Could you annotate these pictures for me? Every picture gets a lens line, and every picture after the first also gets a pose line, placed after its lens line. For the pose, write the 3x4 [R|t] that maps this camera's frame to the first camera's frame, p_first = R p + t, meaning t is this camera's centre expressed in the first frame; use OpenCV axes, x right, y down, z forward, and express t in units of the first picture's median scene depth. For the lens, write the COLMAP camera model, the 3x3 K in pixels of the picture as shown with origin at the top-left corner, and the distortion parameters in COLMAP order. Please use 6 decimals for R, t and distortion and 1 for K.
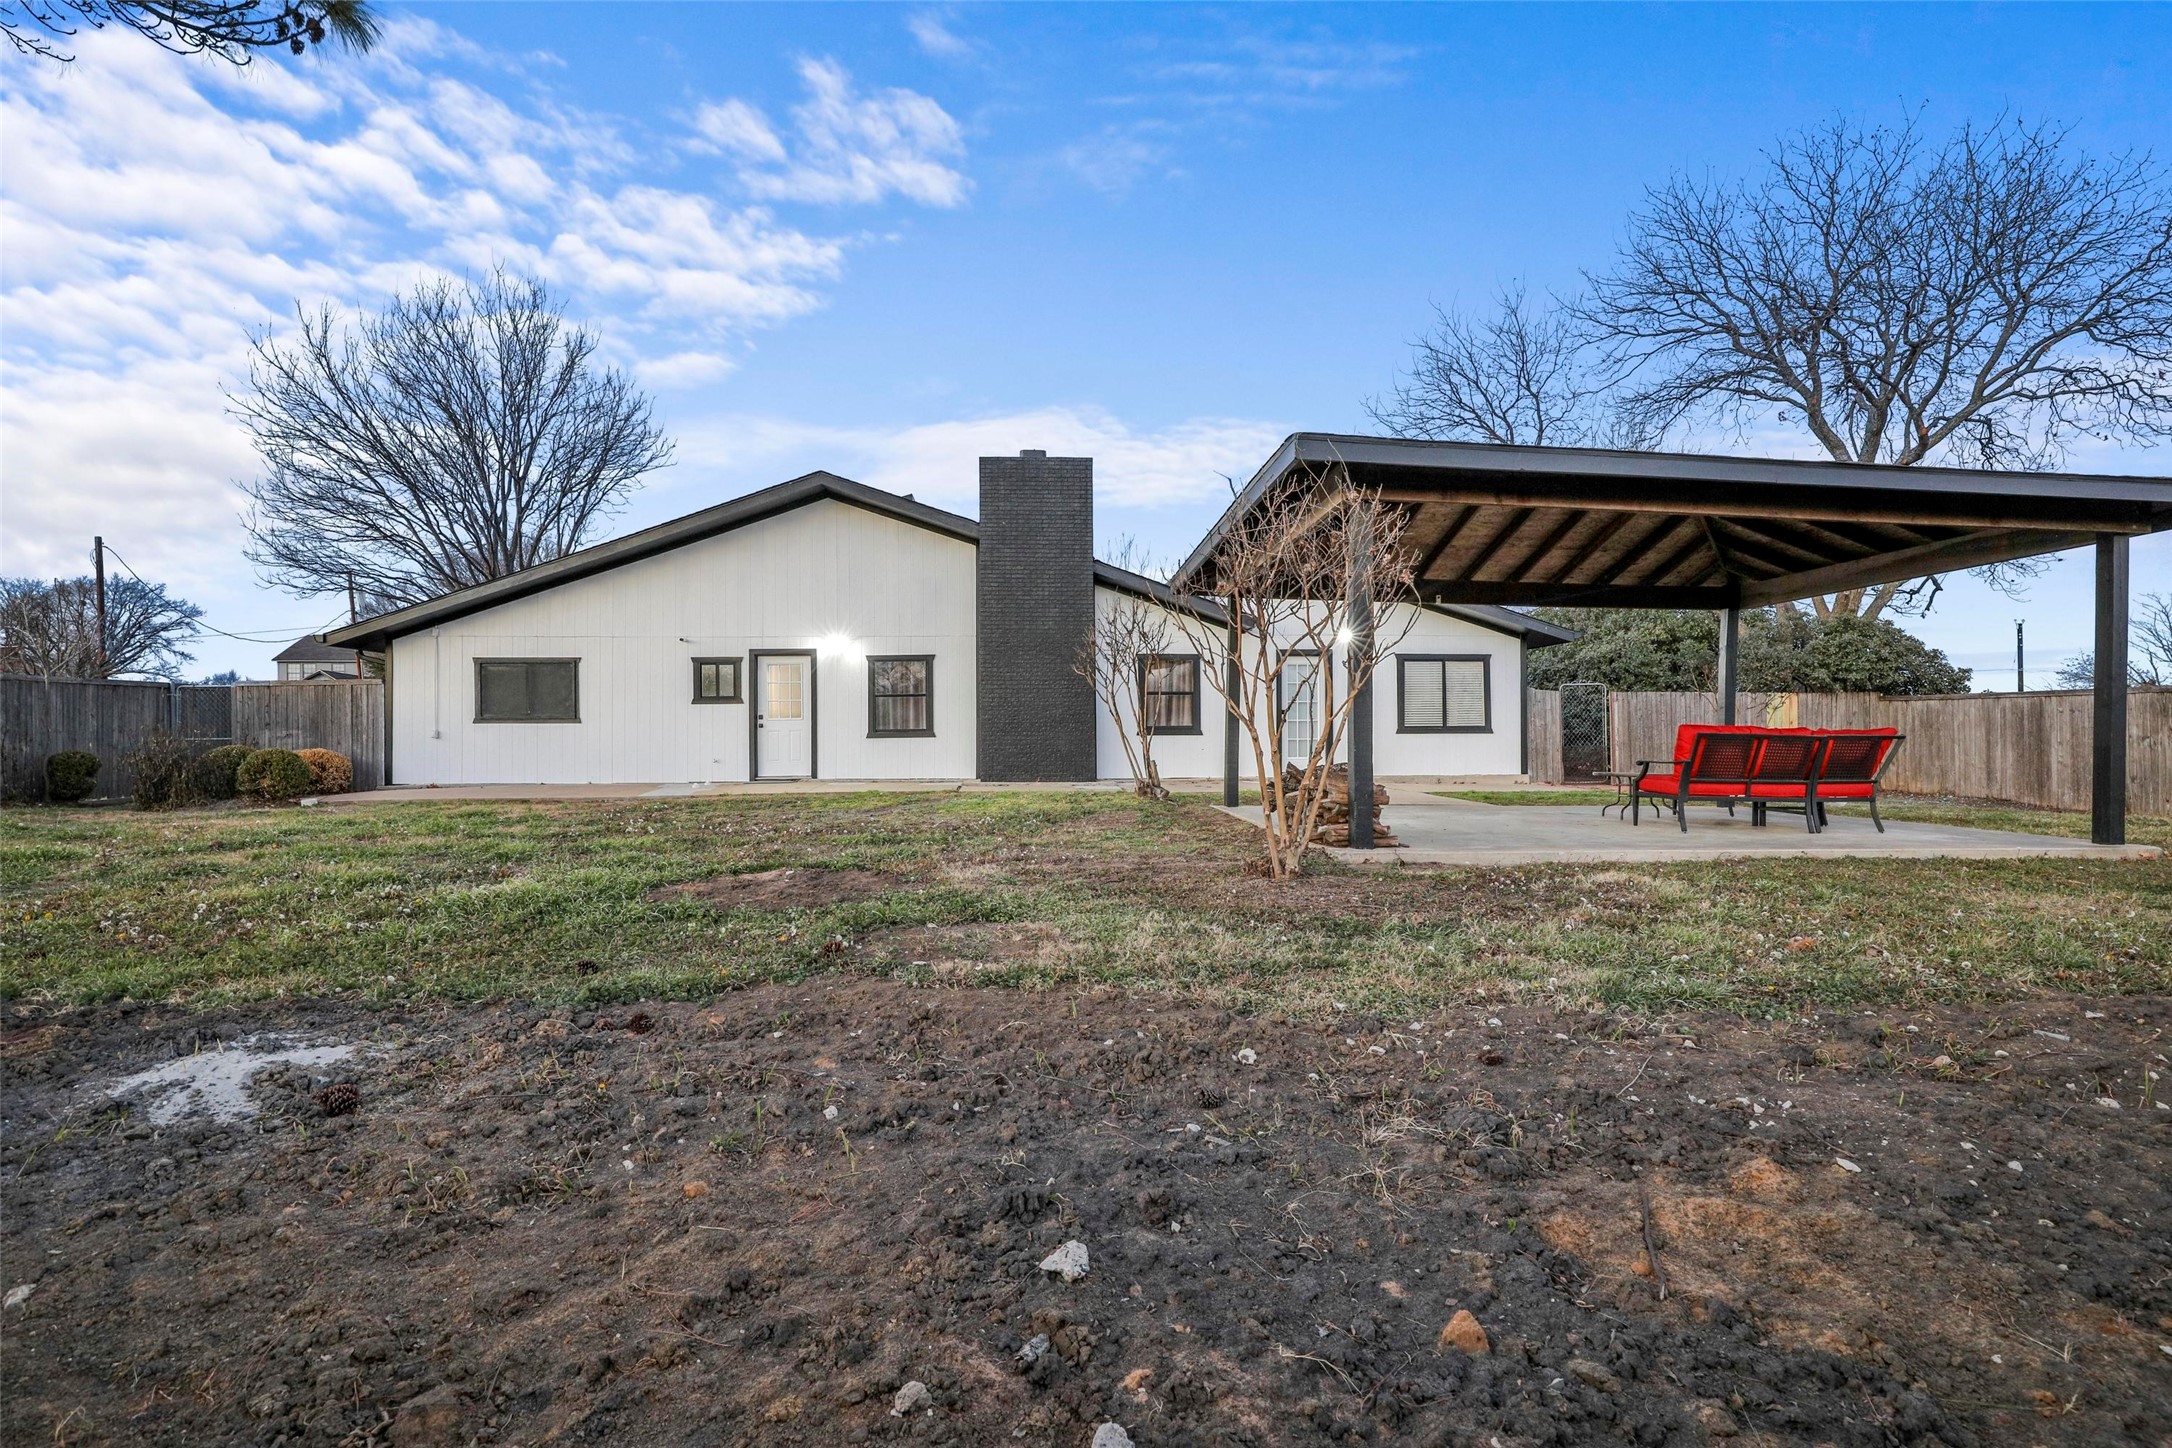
lens RADIAL K [[990.6, 0, 1097.8], [0, 990.6, 724.5], [0, 0, 1]] dist [-0.036563, 0.006764]
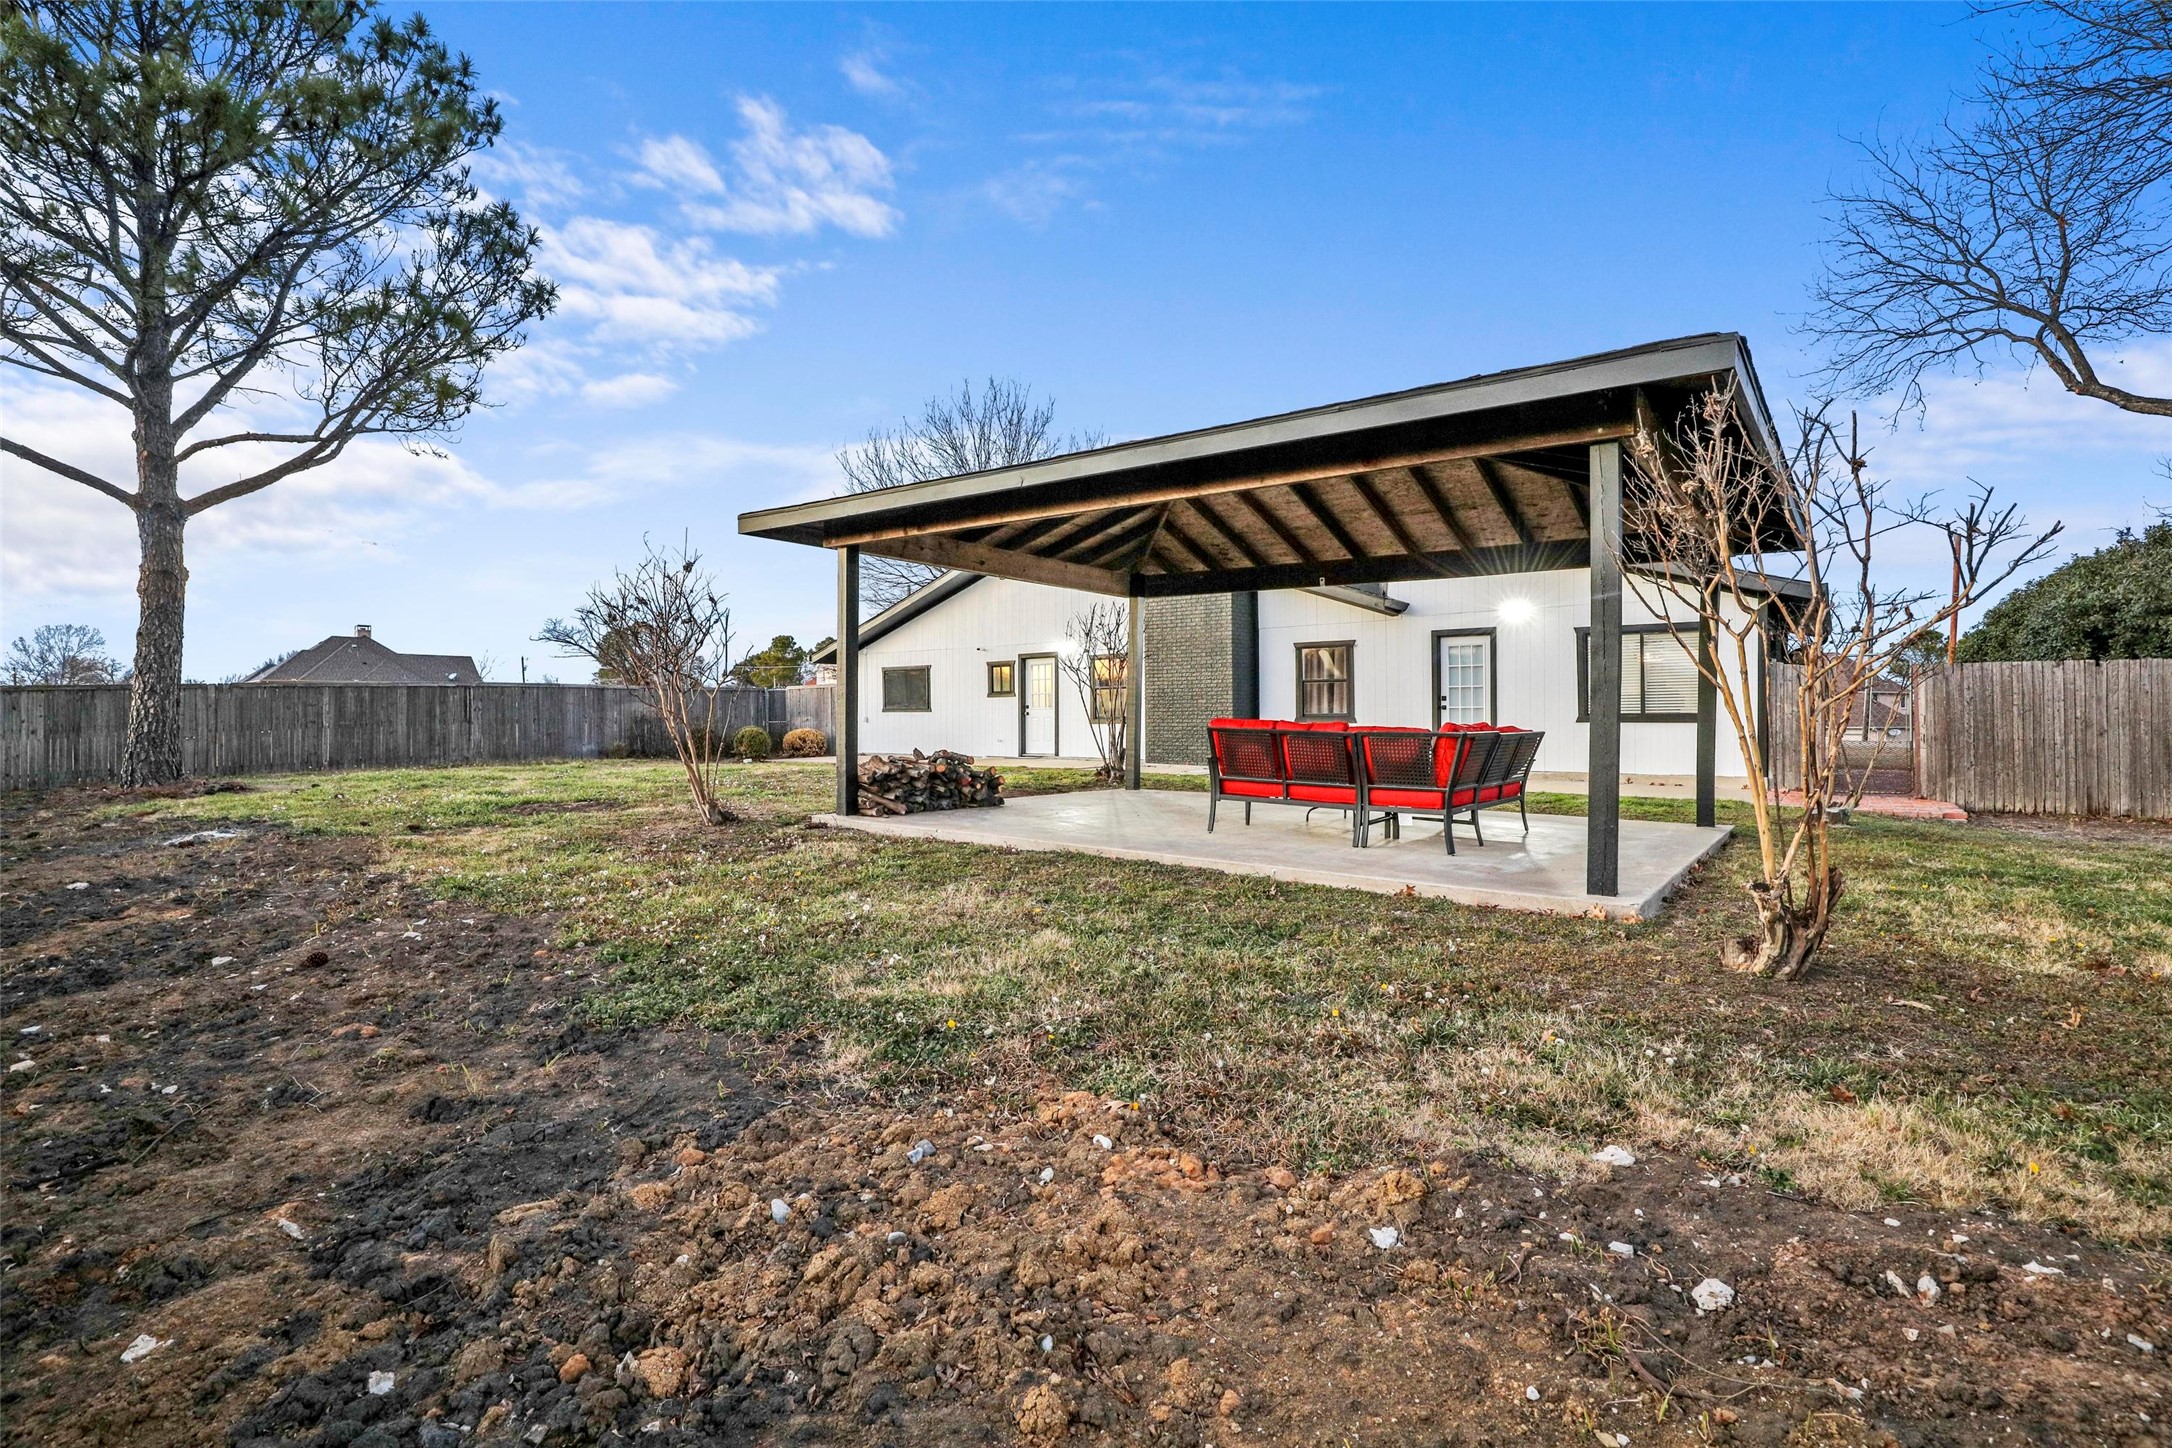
lens RADIAL K [[990.6, 0, 1097.8], [0, 990.6, 724.5], [0, 0, 1]] dist [-0.036563, 0.006764]
pose [[0.729993, 0.008350, -0.683403, 0.601607], [0.007677, 0.999762, 0.020415, -0.010502], [0.683411, -0.020150, 0.729756, 0.131718]]
